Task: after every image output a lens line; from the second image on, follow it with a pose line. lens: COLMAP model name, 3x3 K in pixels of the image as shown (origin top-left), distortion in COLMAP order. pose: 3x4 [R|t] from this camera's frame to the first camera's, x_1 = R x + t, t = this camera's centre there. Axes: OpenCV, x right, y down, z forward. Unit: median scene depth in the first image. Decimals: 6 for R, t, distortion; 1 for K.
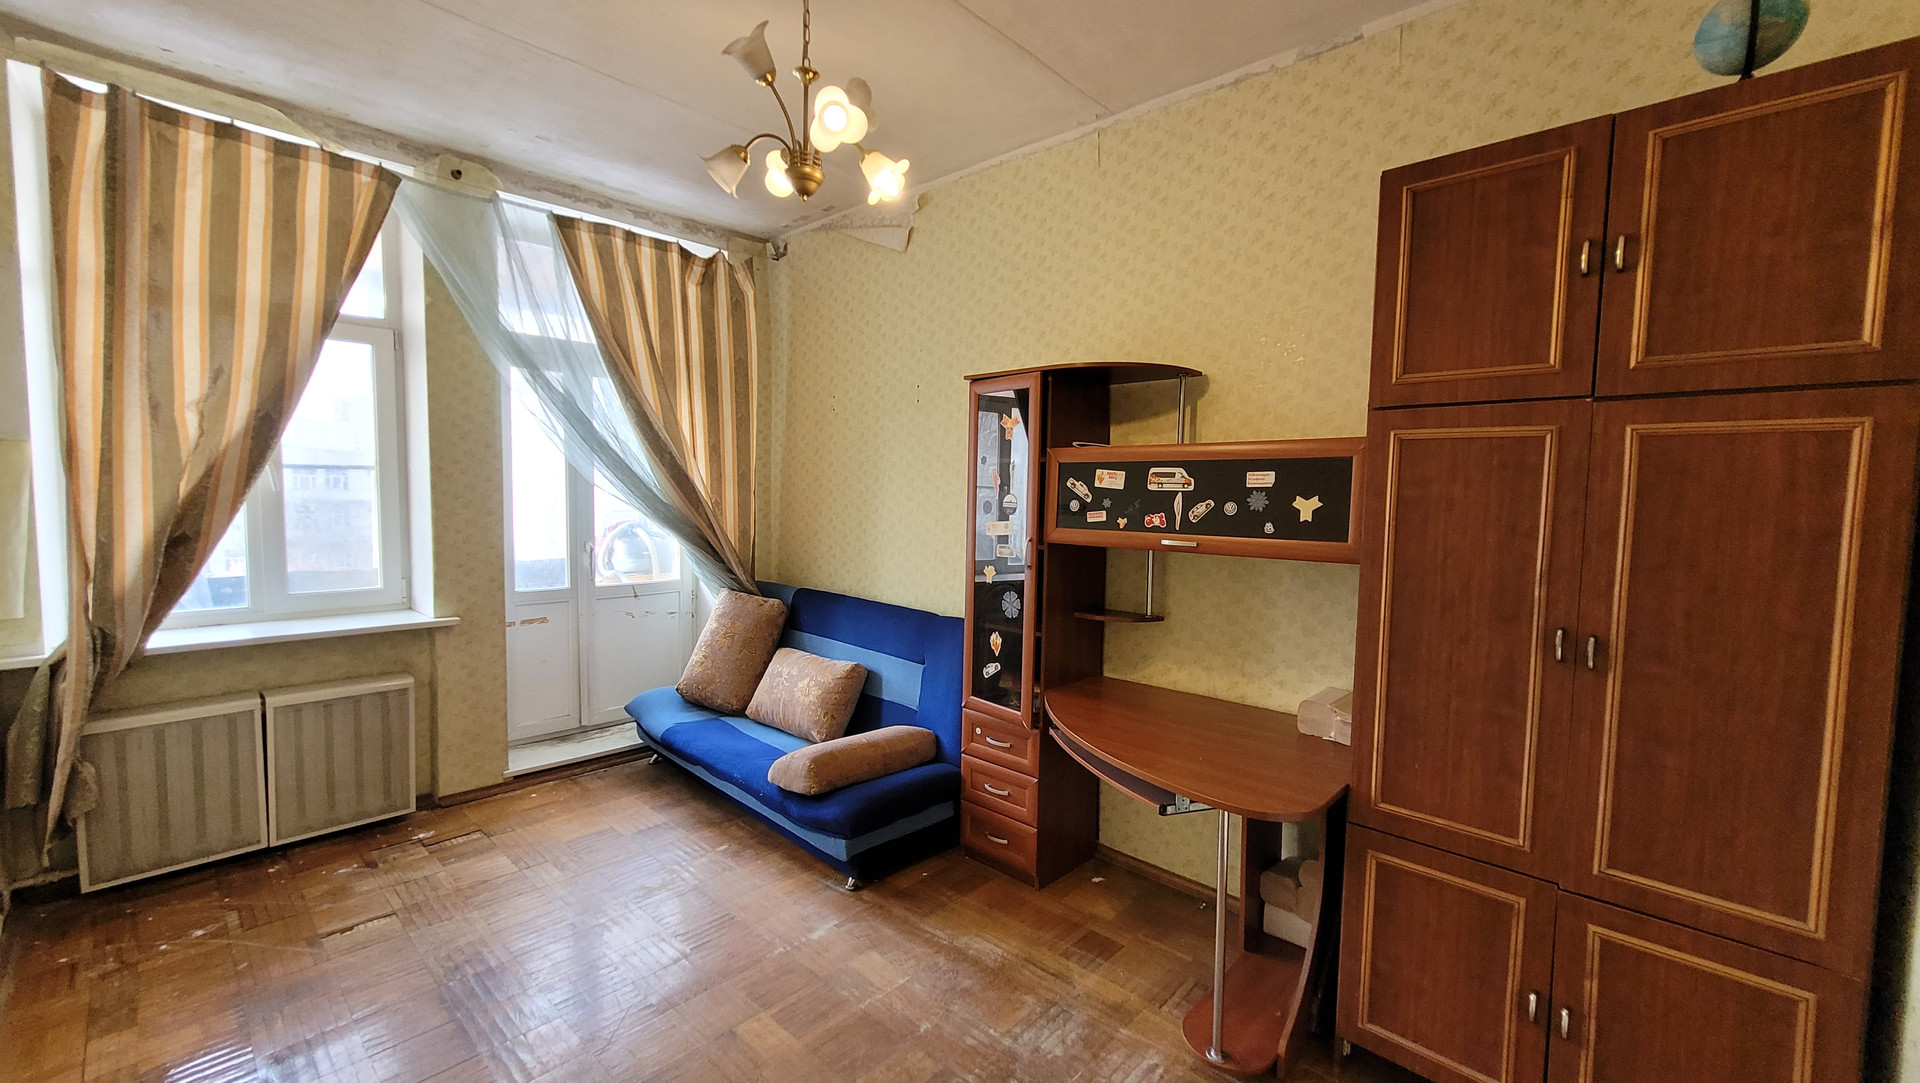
lens RADIAL K [[754.2, 0, 960.4], [0, 754.2, 544.4], [0, 0, 1]] dist [0.008452, -0.000948]
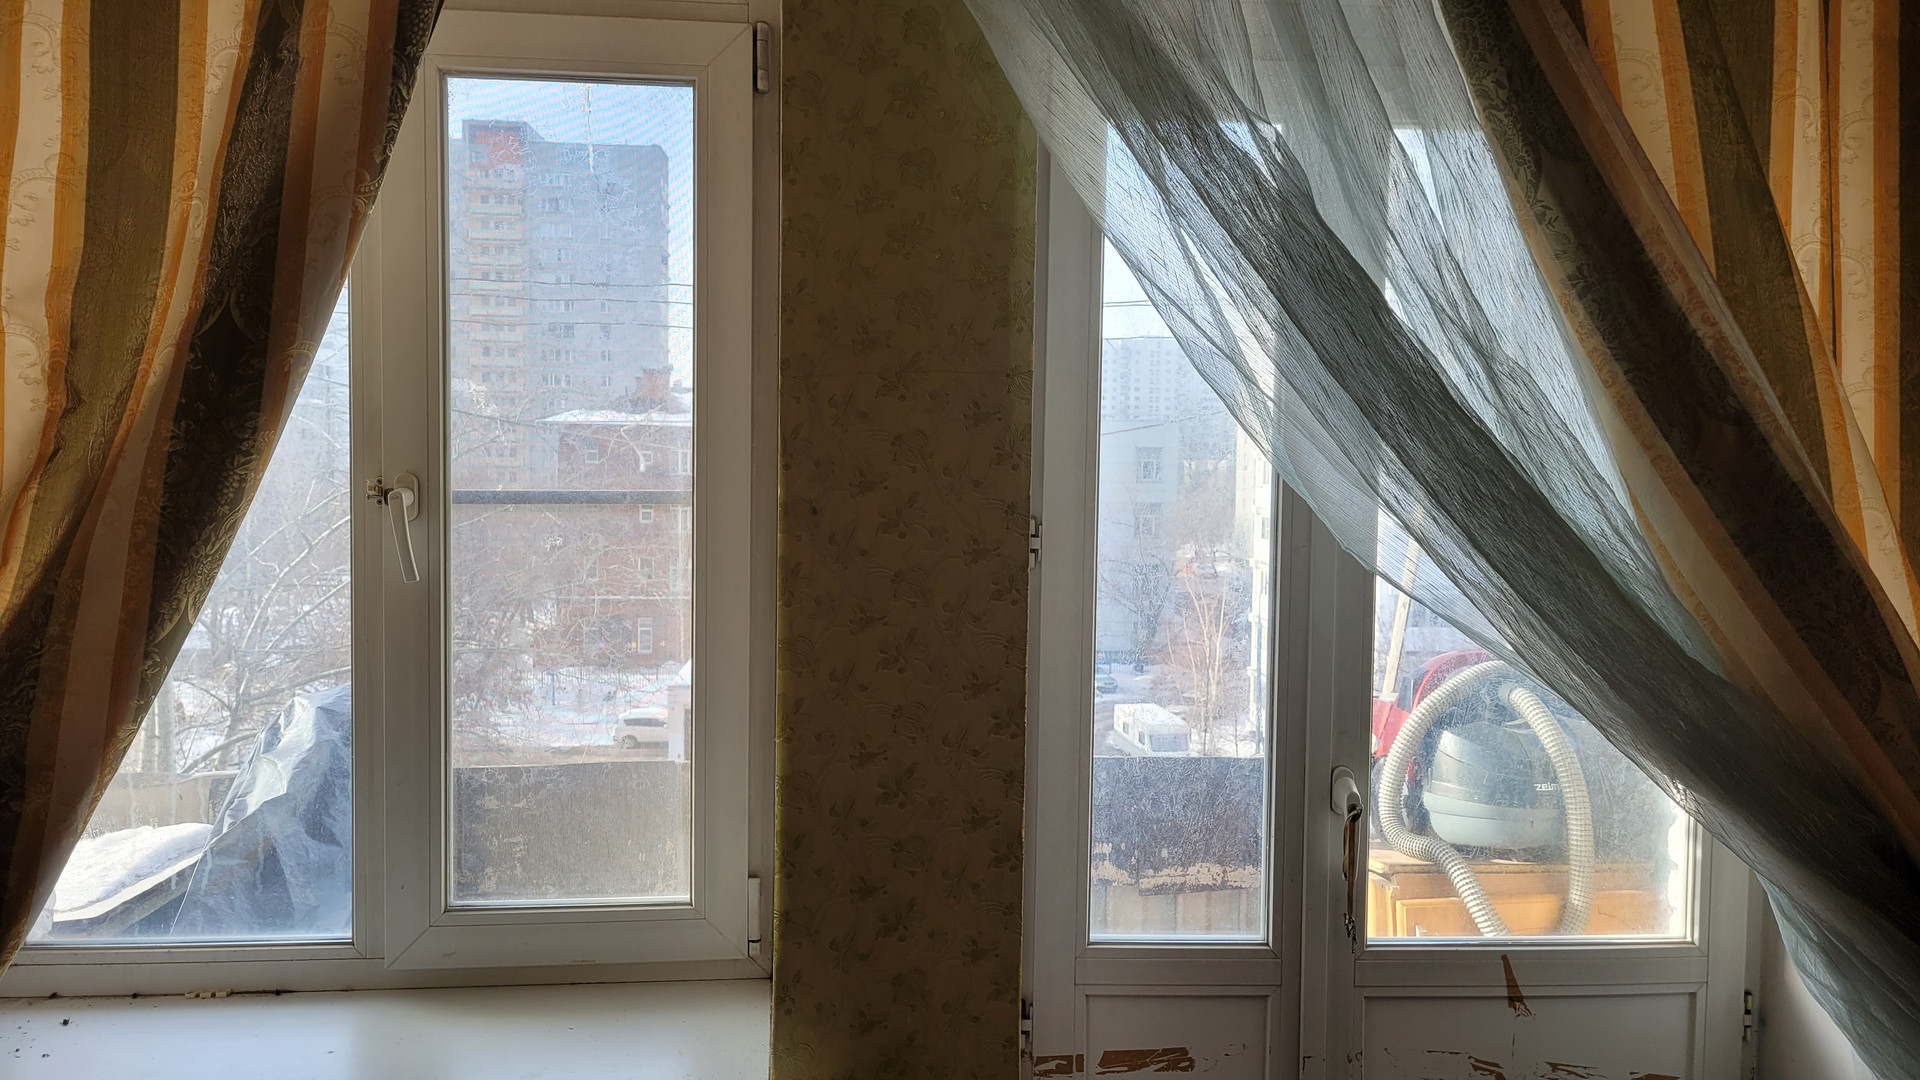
lens RADIAL K [[1451.4, 0, 958.7], [0, 1451.4, 541.8], [0, 0, 1]] dist [0.035810, -0.011430]
pose [[0.745448, 0.026948, -0.666018, -0.273418], [-0.049748, 0.998645, -0.015275, -0.070980], [0.664704, 0.044520, 0.745779, 0.561165]]
